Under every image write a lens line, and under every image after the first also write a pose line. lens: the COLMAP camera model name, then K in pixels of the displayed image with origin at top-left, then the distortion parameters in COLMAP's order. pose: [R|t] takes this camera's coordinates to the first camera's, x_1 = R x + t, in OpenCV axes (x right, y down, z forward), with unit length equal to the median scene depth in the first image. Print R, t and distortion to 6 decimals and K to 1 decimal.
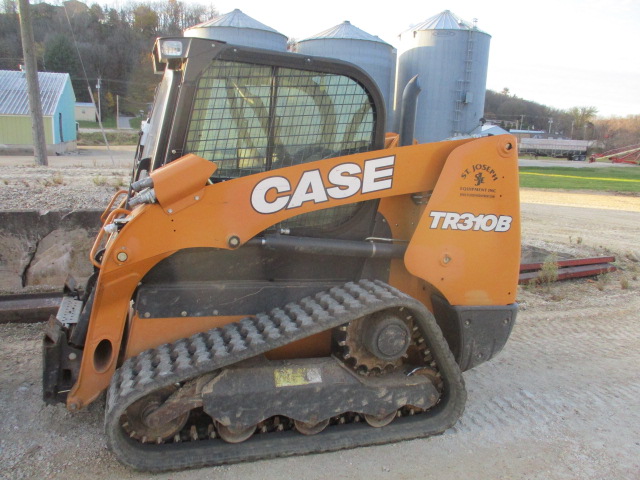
lens RADIAL K [[534.6, 0, 319.6], [0, 534.6, 241.0], [0, 0, 1]] dist [-0.042125, 0.009979]
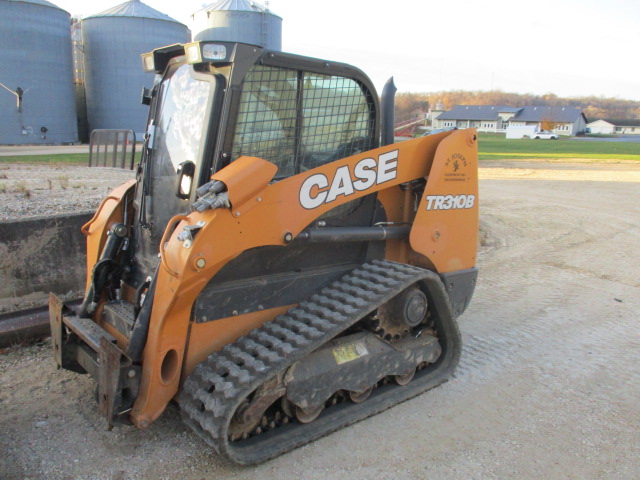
lens RADIAL K [[534.6, 0, 318.7], [0, 534.6, 241.2], [0, 0, 1]] dist [-0.042125, 0.009979]
pose [[0.929556, -0.100940, 0.354595, -0.452952], [0.088609, 0.994766, 0.050887, -0.037923], [-0.357876, -0.015882, 0.933634, -0.013627]]
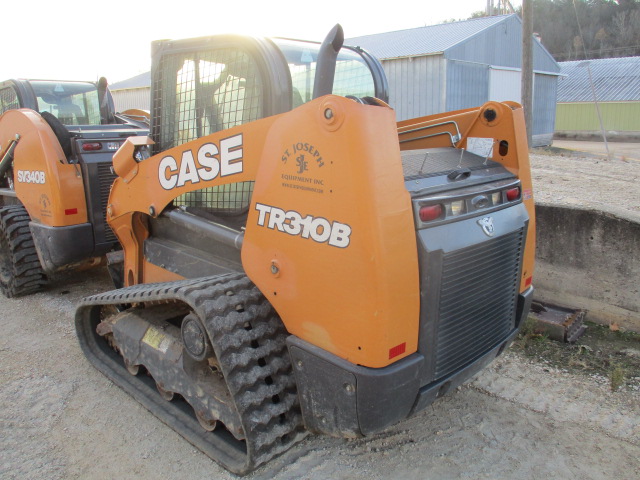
lens RADIAL K [[534.6, 0, 321.0], [0, 534.6, 243.1], [0, 0, 1]] dist [-0.042125, 0.009979]
pose [[0.450354, 0.155035, -0.879287, 0.989386], [-0.130834, 0.985638, 0.106776, -0.097317], [0.883212, 0.066954, 0.464170, 0.742193]]
